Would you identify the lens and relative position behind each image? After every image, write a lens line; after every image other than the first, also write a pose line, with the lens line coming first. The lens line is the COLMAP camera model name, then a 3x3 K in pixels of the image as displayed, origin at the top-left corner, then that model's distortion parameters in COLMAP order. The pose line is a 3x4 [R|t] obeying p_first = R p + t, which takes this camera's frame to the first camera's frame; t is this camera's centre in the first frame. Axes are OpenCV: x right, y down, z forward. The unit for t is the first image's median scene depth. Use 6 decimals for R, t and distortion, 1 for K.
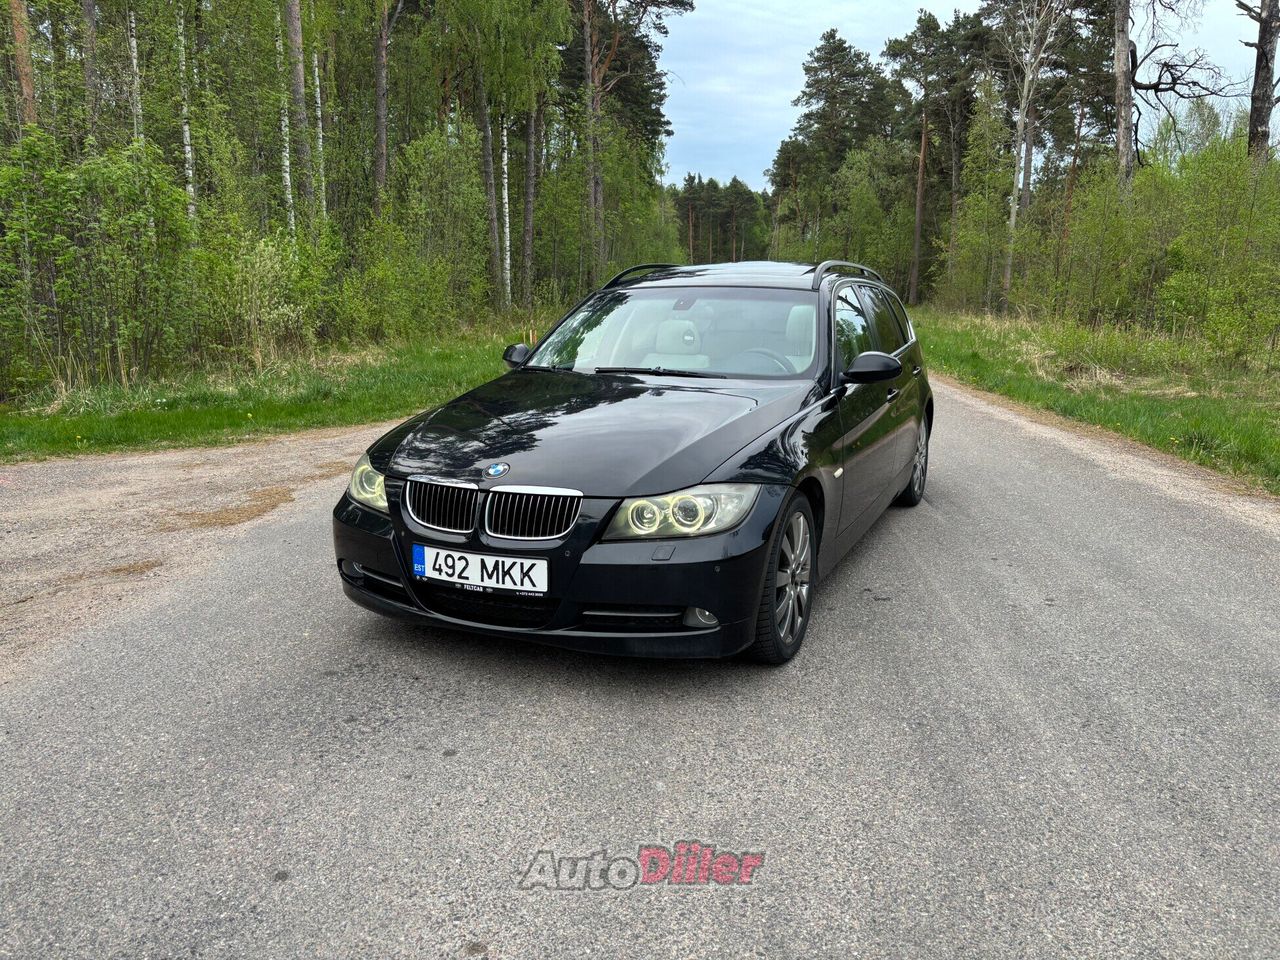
lens RADIAL K [[980.0, 0, 638.8], [0, 980.0, 508.8], [0, 0, 1]] dist [0.018222, -0.028346]
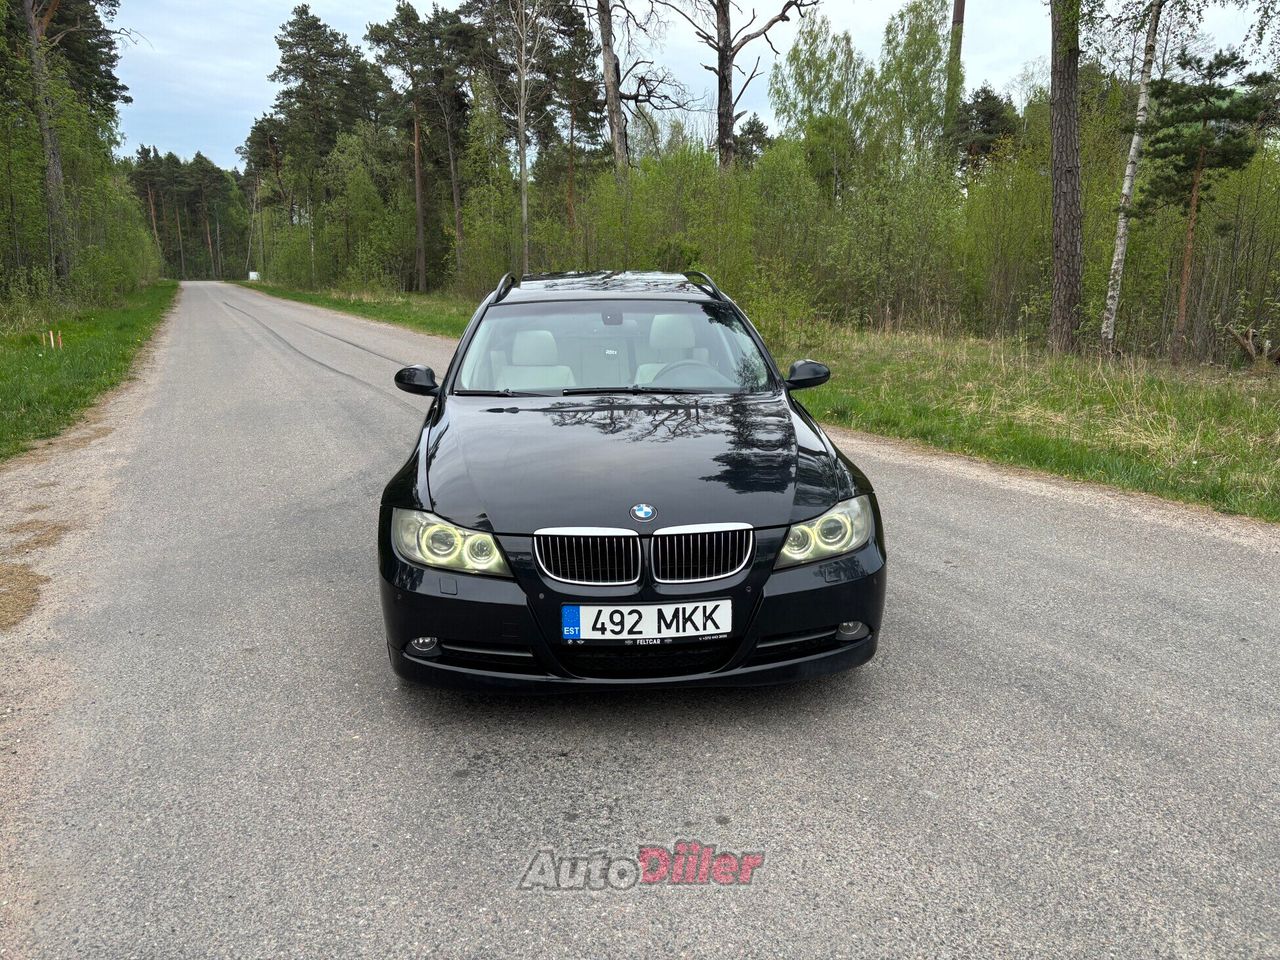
lens RADIAL K [[990.6, 0, 660.9], [0, 990.6, 478.8], [0, 0, 1]] dist [0.014749, -0.007280]
pose [[0.869068, -0.101991, 0.484065, -0.048783], [0.110463, 0.993819, 0.011075, -0.006646], [-0.482203, 0.043846, 0.874962, 0.013955]]
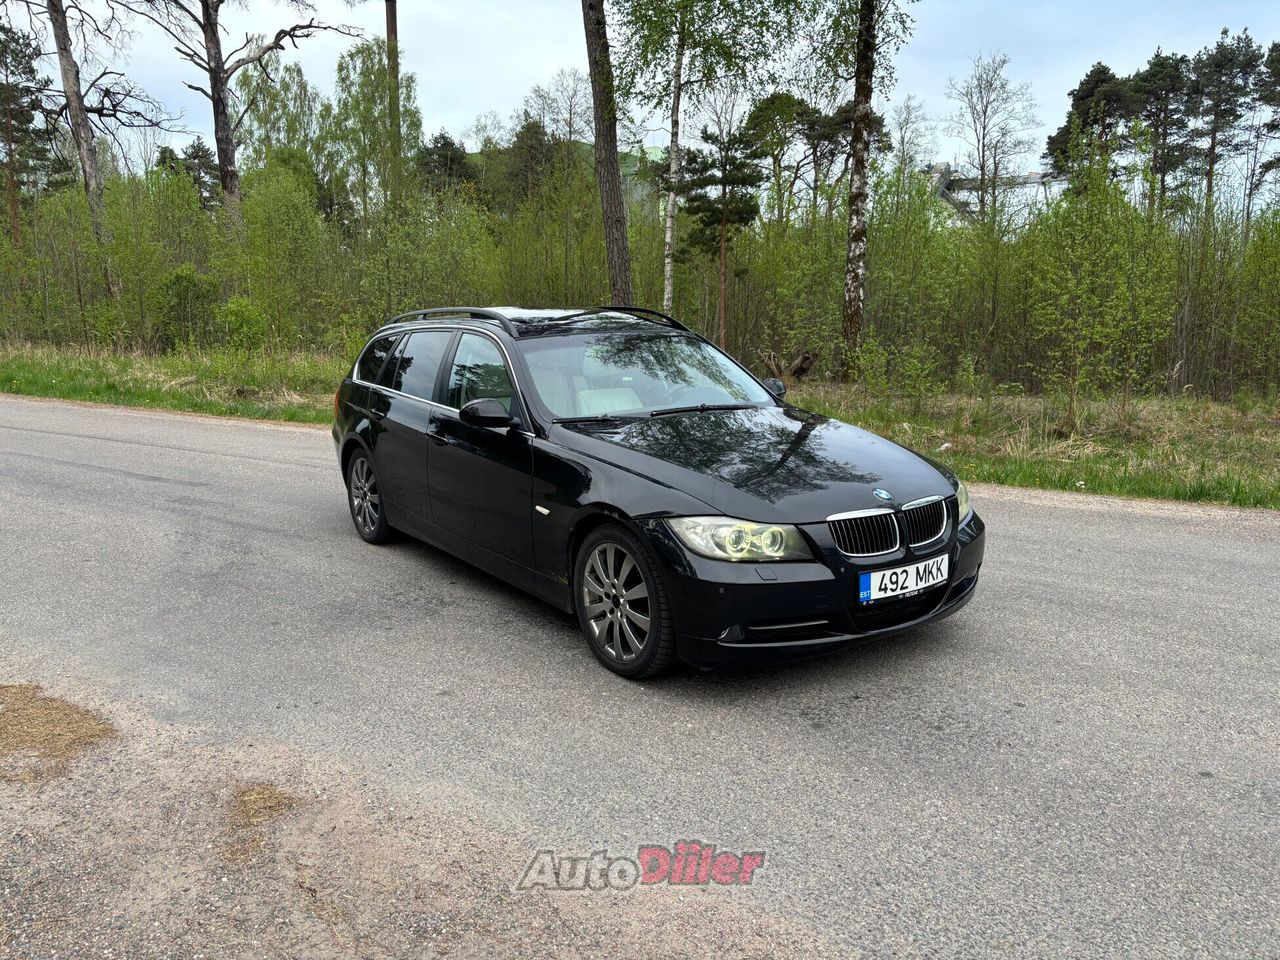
lens RADIAL K [[959.7, 0, 685.4], [0, 959.7, 478.5], [0, 0, 1]] dist [0.051209, -0.056010]
pose [[0.485409, -0.154364, 0.860552, -0.104620], [0.194415, 0.978704, 0.065894, -0.015105], [-0.852397, 0.135319, 0.505083, 0.051482]]
